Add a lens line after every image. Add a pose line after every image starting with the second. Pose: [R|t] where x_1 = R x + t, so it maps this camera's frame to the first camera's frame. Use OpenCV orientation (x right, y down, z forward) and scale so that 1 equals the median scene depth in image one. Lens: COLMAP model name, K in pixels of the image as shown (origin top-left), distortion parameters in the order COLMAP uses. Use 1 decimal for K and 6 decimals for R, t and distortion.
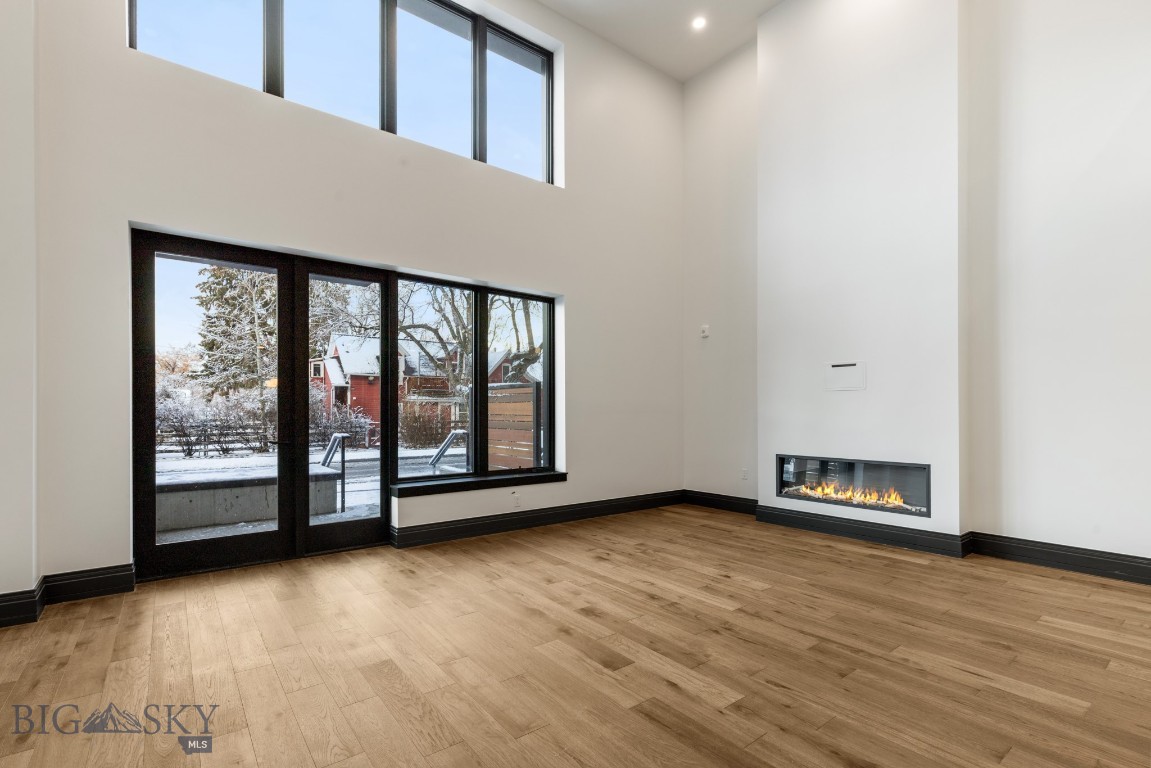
lens RADIAL K [[523.8, 0, 575.0], [0, 523.8, 409.2], [0, 0, 1]] dist [0.009482, -0.000150]
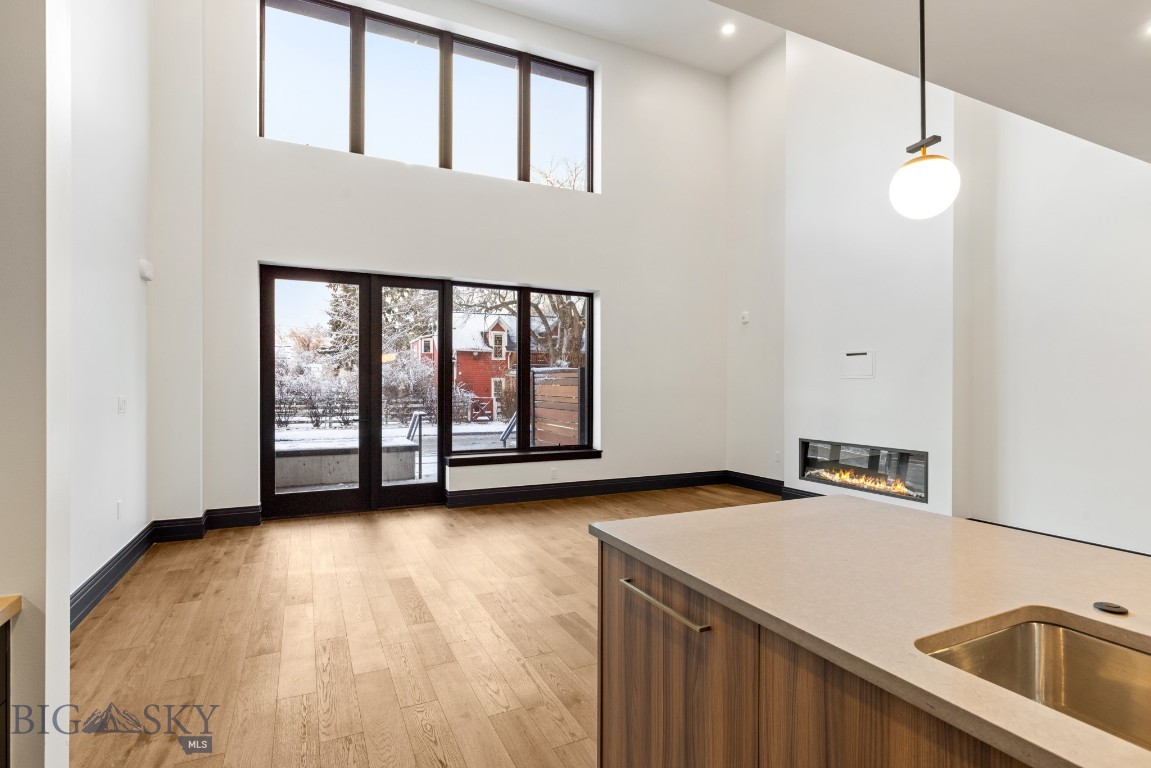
lens RADIAL K [[561.3, 0, 575.5], [0, 561.3, 384.0], [0, 0, 1]] dist [0.000238, 0.000016]
pose [[0.978254, 0.004235, -0.207369, 0.211564], [-0.003824, 0.999990, 0.002382, -0.026479], [0.207377, -0.001537, 0.978260, -0.206573]]
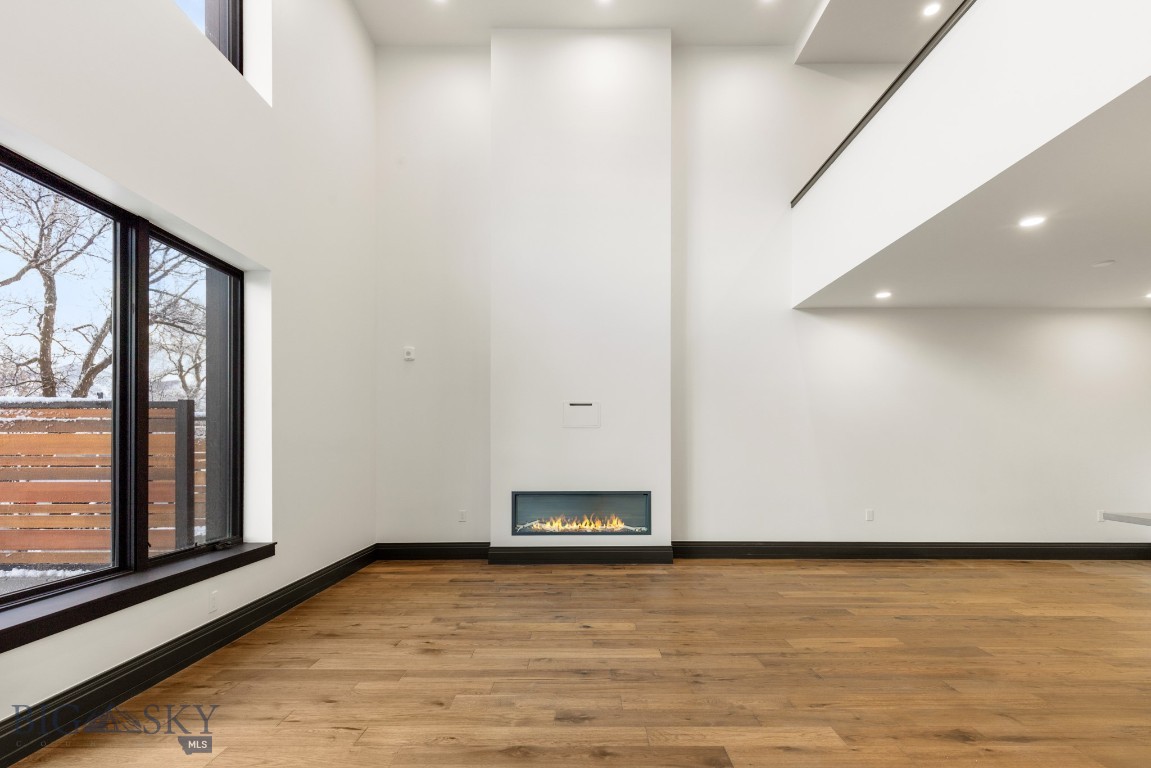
lens RADIAL K [[540.3, 0, 579.0], [0, 540.3, 440.4], [0, 0, 1]] dist [0.011094, -0.000123]
pose [[0.616128, 0.005413, 0.787628, -0.381759], [-0.002142, 0.999984, -0.005197, -0.004512], [-0.787643, 0.001515, 0.616130, 0.339006]]
